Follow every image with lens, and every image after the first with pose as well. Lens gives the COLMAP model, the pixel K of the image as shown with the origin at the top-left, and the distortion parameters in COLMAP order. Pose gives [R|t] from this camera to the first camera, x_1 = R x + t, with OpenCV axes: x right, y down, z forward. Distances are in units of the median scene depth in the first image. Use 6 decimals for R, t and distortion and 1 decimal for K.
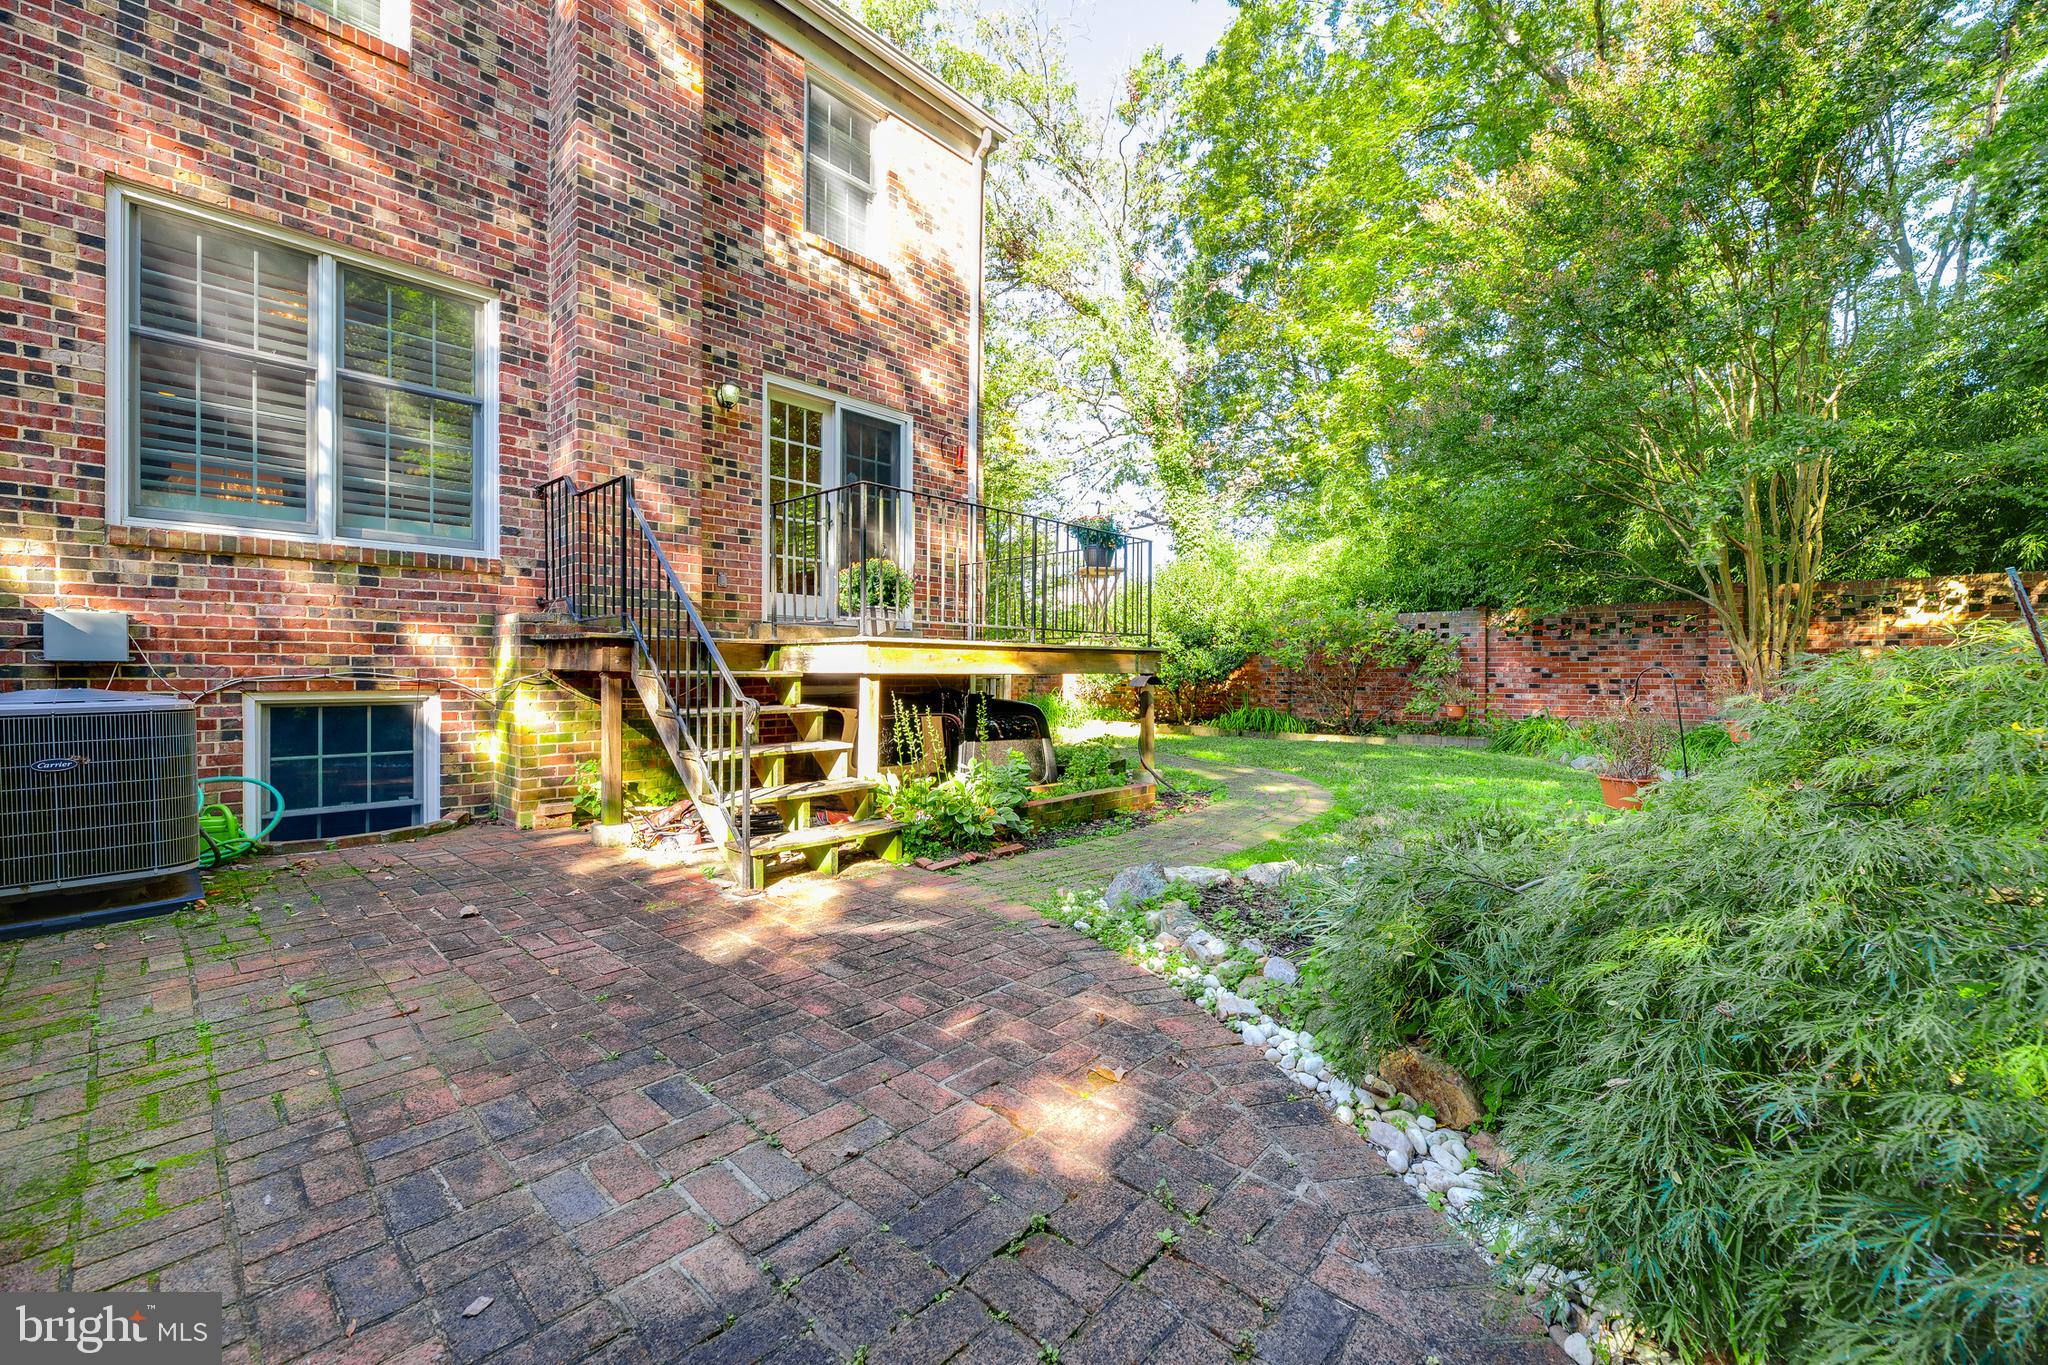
lens RADIAL K [[815.8, 0, 1018.2], [0, 815.8, 681.0], [0, 0, 1]] dist [0.002790, -0.003250]
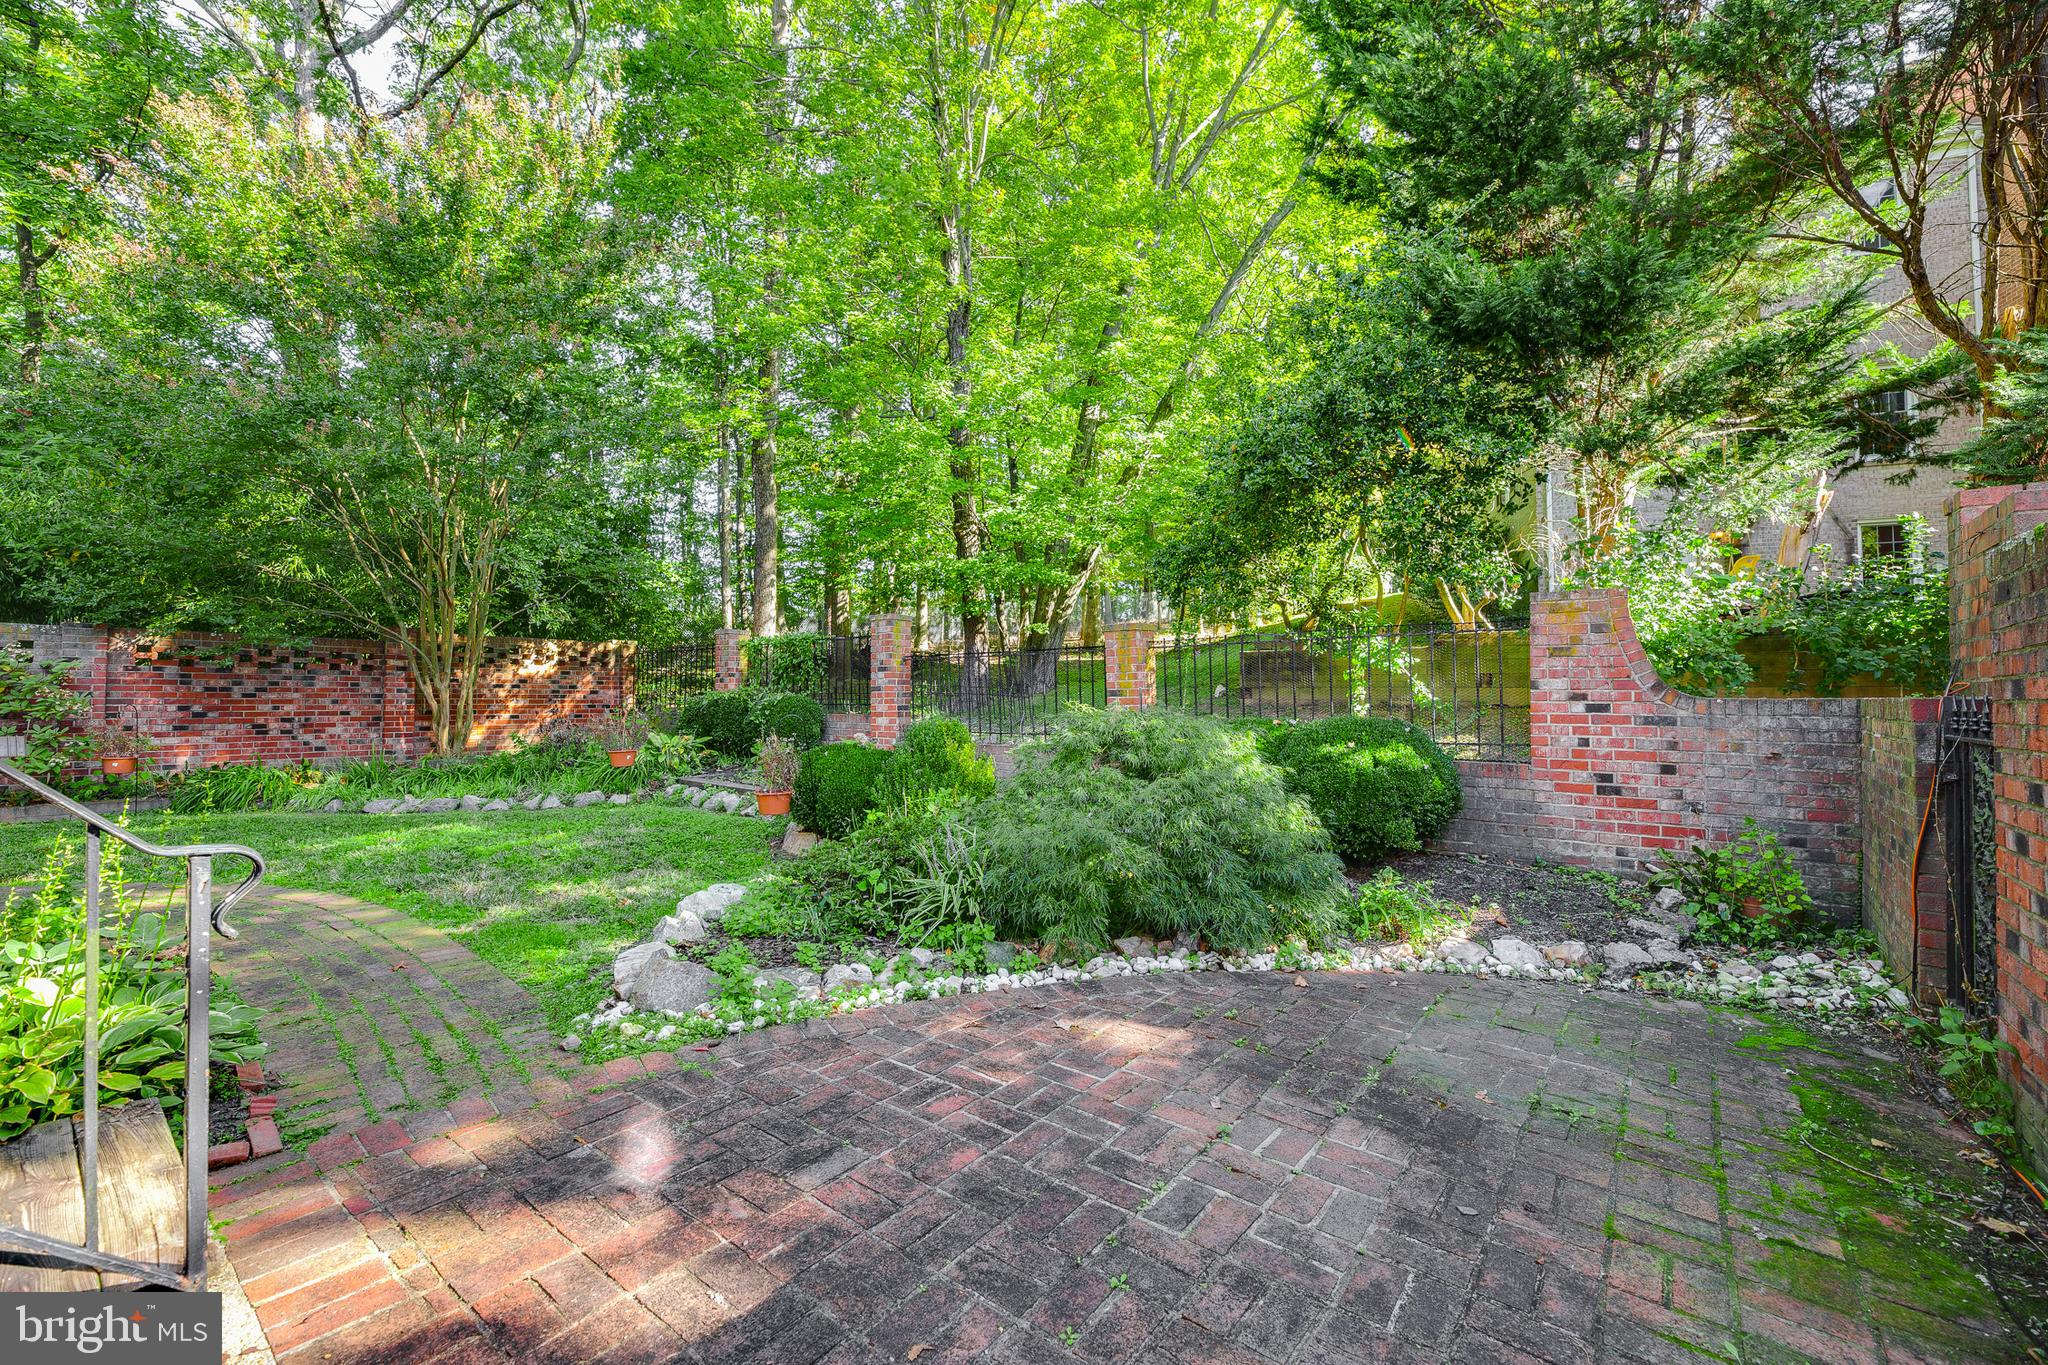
lens RADIAL K [[815.8, 0, 1028.3], [0, 815.8, 682.4], [0, 0, 1]] dist [0.002790, -0.003250]
pose [[-0.079030, 0.021228, 0.996646, -0.272524], [0.010877, 0.999732, -0.020431, -0.015229], [-0.996813, 0.009226, -0.079240, 0.250435]]
